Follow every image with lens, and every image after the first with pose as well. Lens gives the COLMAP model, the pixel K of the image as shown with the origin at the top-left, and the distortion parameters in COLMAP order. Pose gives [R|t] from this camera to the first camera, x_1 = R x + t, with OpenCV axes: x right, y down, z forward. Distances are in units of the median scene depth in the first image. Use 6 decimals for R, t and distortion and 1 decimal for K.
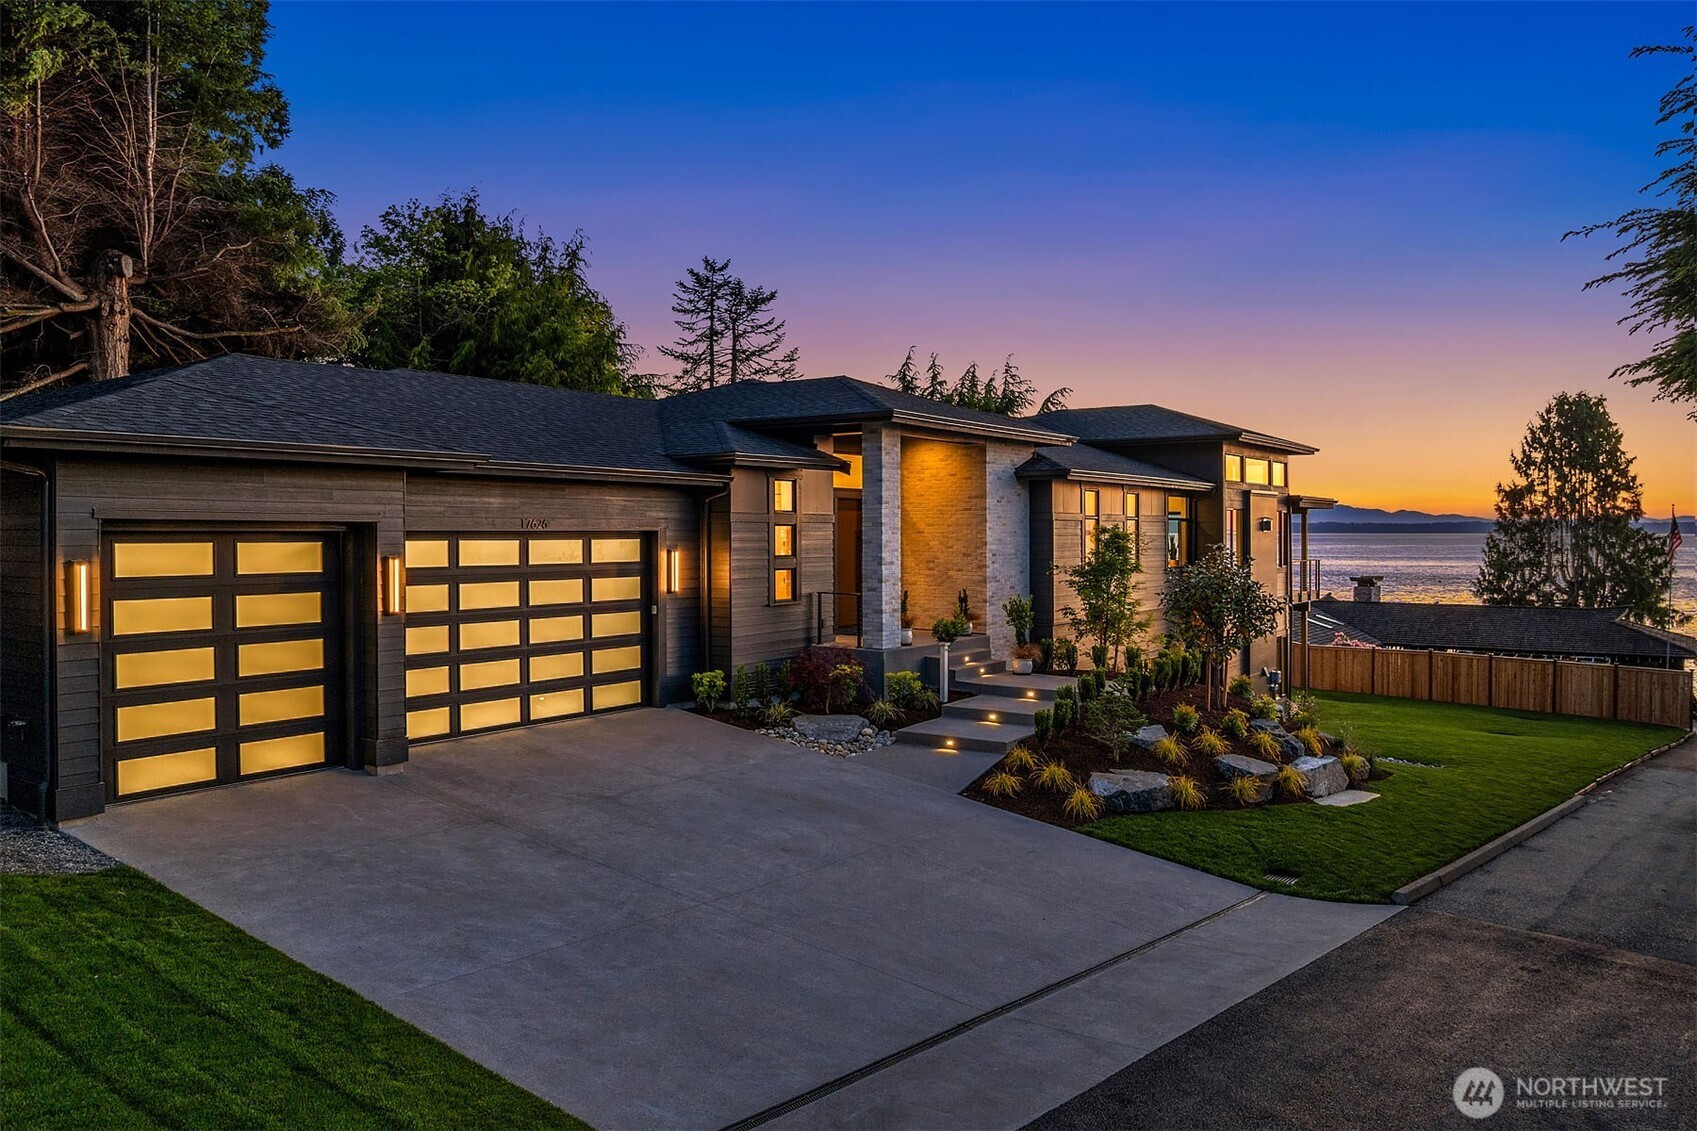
lens RADIAL K [[1178.7, 0, 853.1], [0, 1178.7, 525.7], [0, 0, 1]] dist [-0.040004, 0.011310]
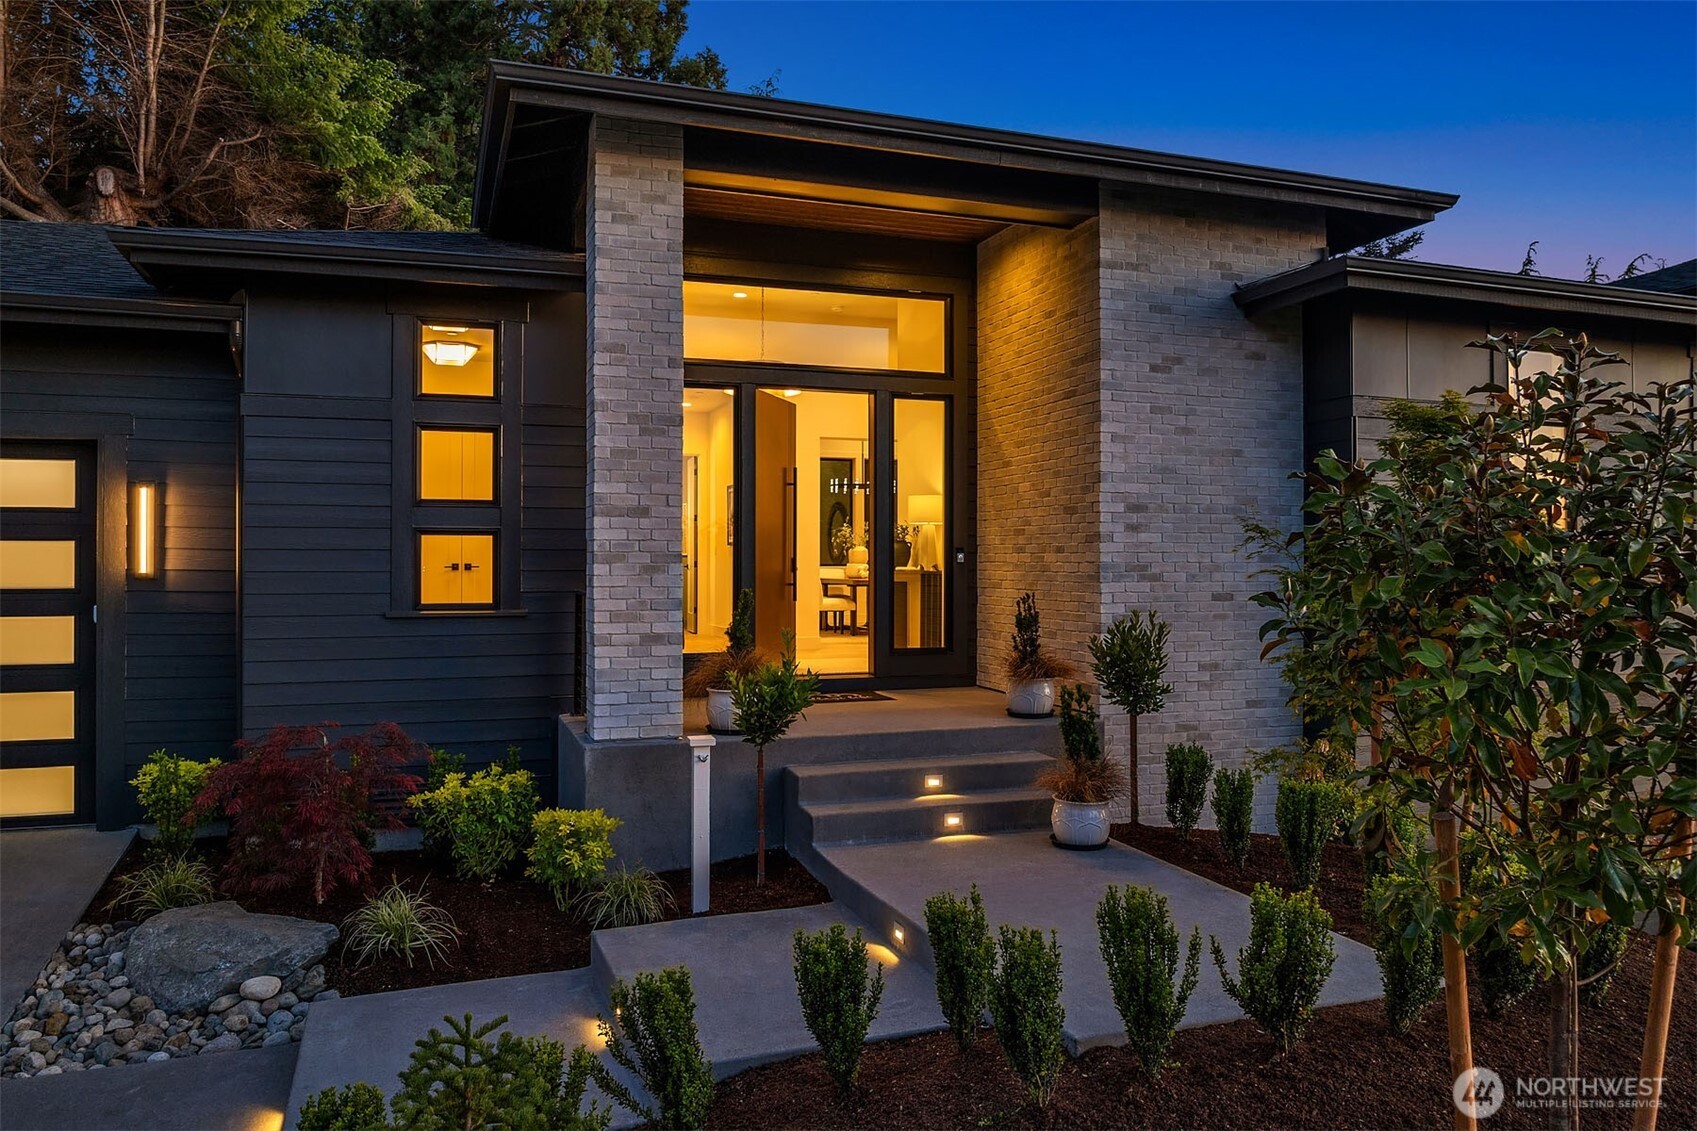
lens RADIAL K [[1178.7, 0, 873.1], [0, 1178.7, 564.4], [0, 0, 1]] dist [-0.040004, 0.011310]
pose [[0.820326, -0.004571, -0.571878, 0.128443], [0.004928, 0.999987, -0.000924, 0.020675], [0.571875, -0.002060, 0.820338, 0.308383]]
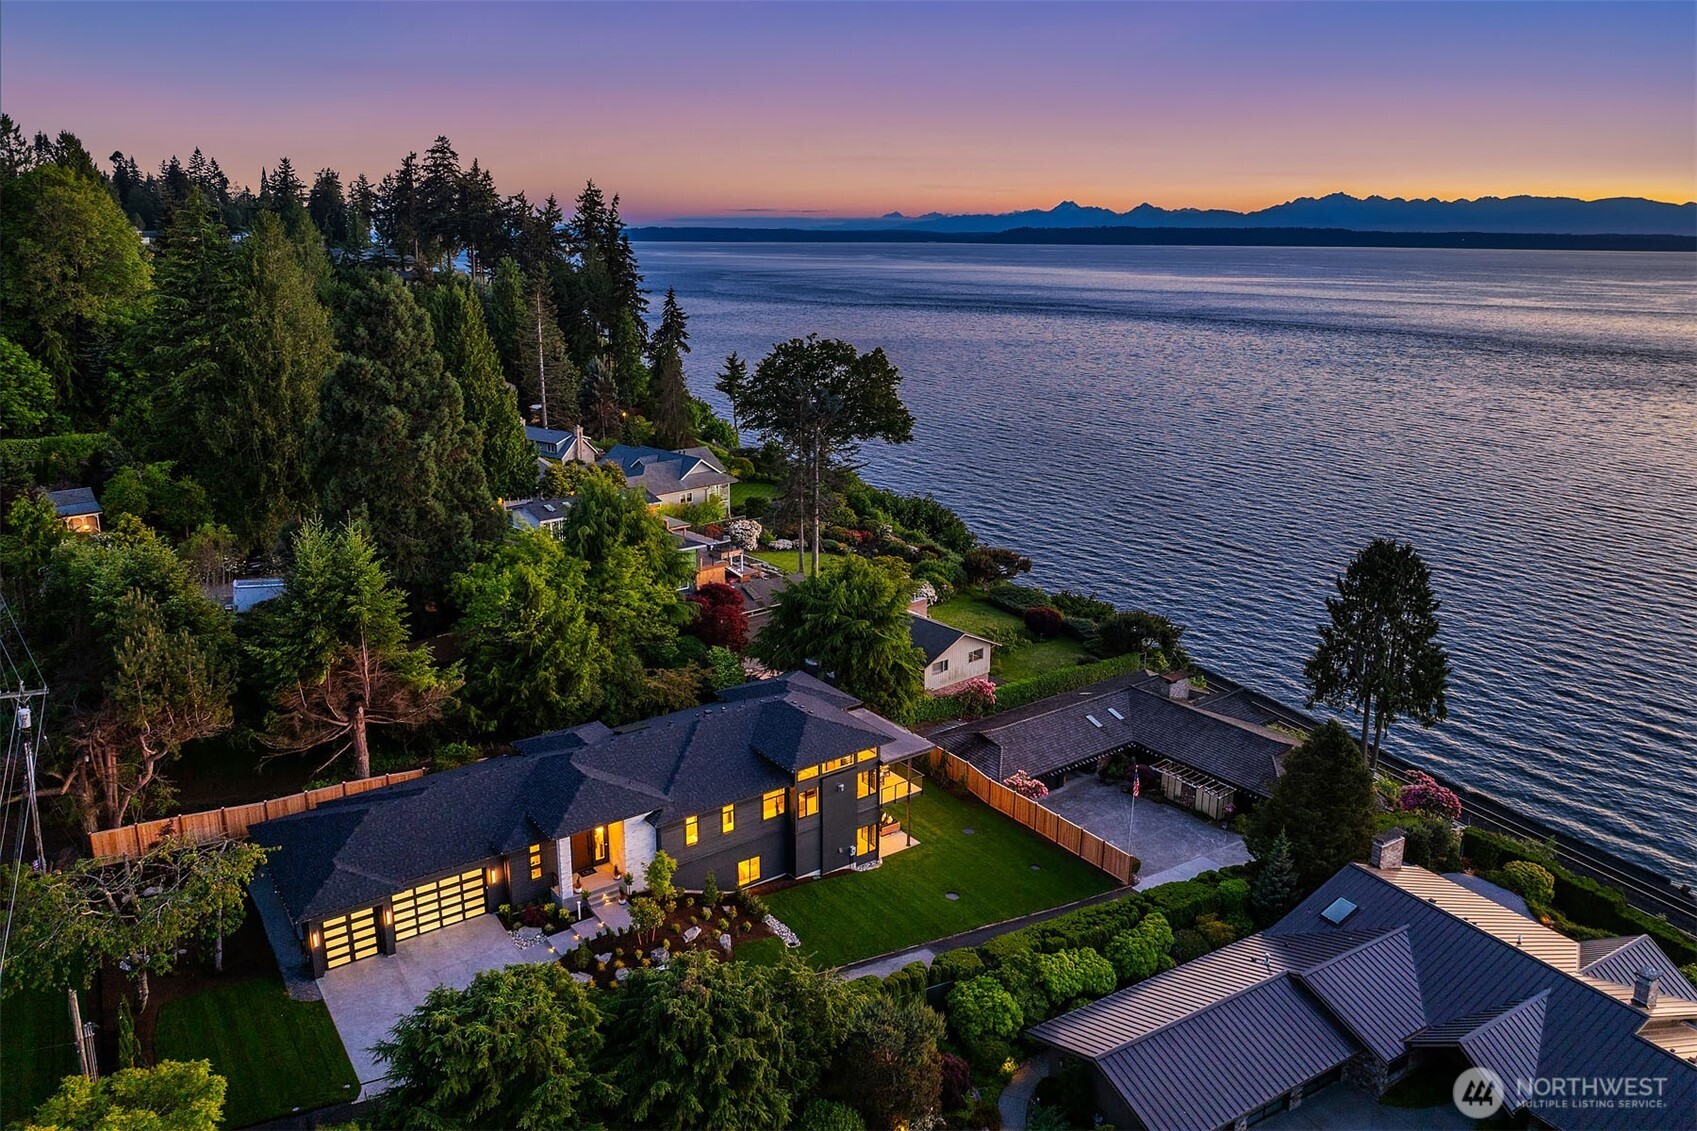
lens RADIAL K [[1178.7, 0, 887.5], [0, 1178.7, 506.7], [0, 0, 1]] dist [-0.040004, 0.011310]
pose [[0.954978, 0.085347, -0.284135, 0.676794], [-0.018059, 0.972674, 0.231470, -0.677533], [0.296126, -0.215918, 0.930424, -0.580506]]
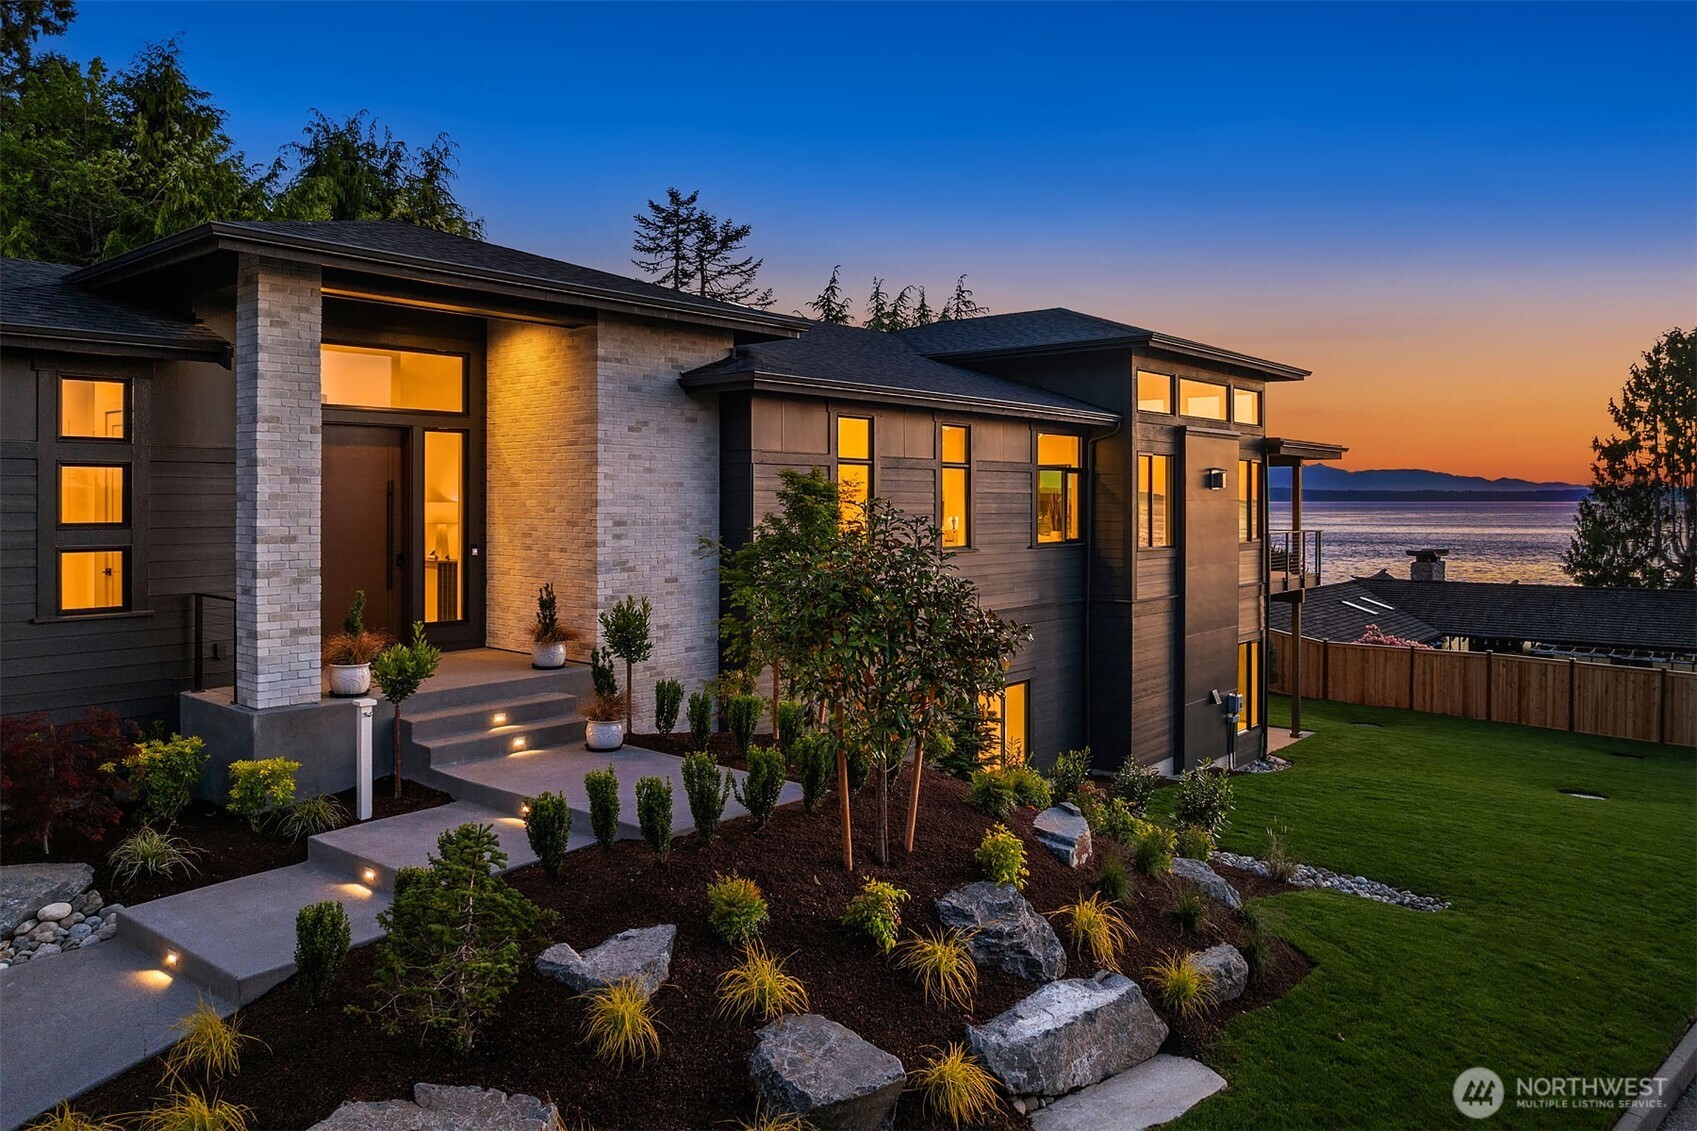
lens RADIAL K [[1178.7, 0, 854.7], [0, 1178.7, 498.9], [0, 0, 1]] dist [-0.040004, 0.011310]
pose [[0.997678, -0.001054, -0.068102, 0.130329], [0.001323, 0.999992, 0.003901, 0.005276], [0.068098, -0.003982, 0.997671, 0.213834]]
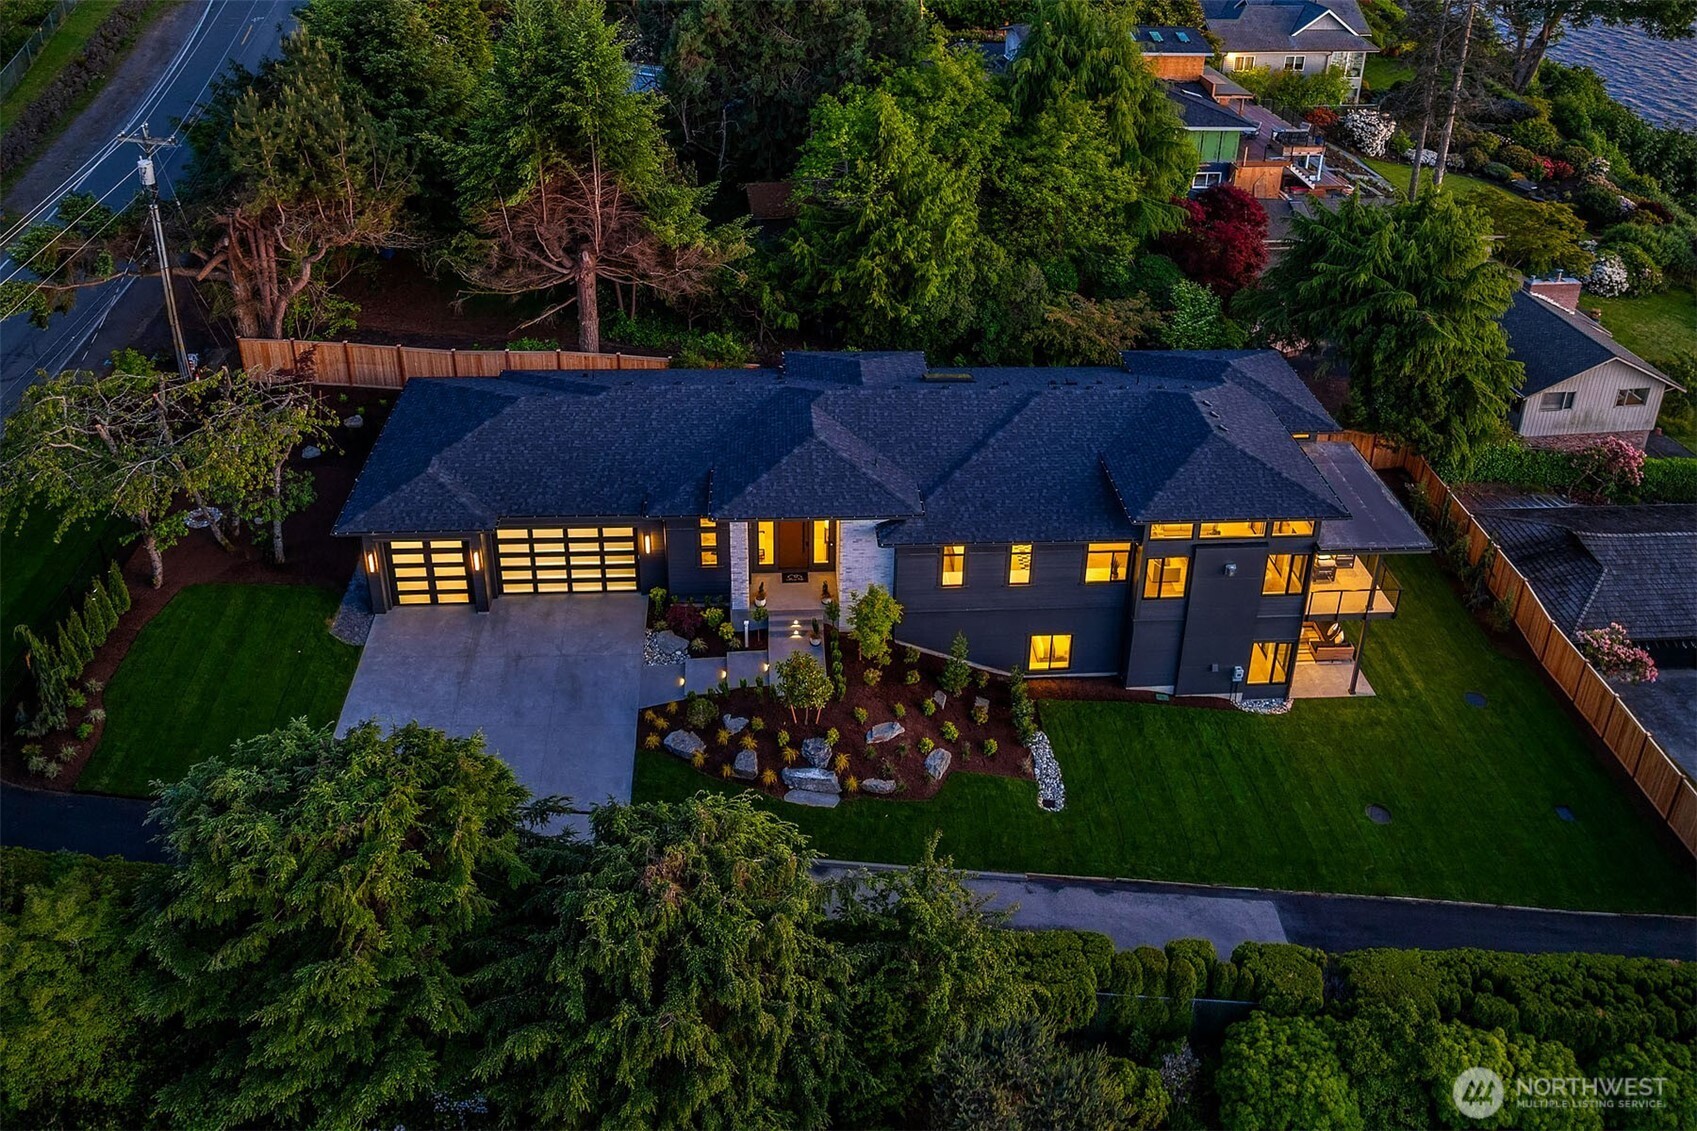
lens RADIAL K [[1369.9, 0, 980.3], [0, 1369.9, 373.2], [0, 0, 1]] dist [-0.029388, -0.011279]
pose [[0.678912, 0.360687, -0.639519, 0.685139], [-0.059989, 0.895355, 0.441294, -0.541355], [0.731765, -0.261235, 0.629504, -0.022065]]
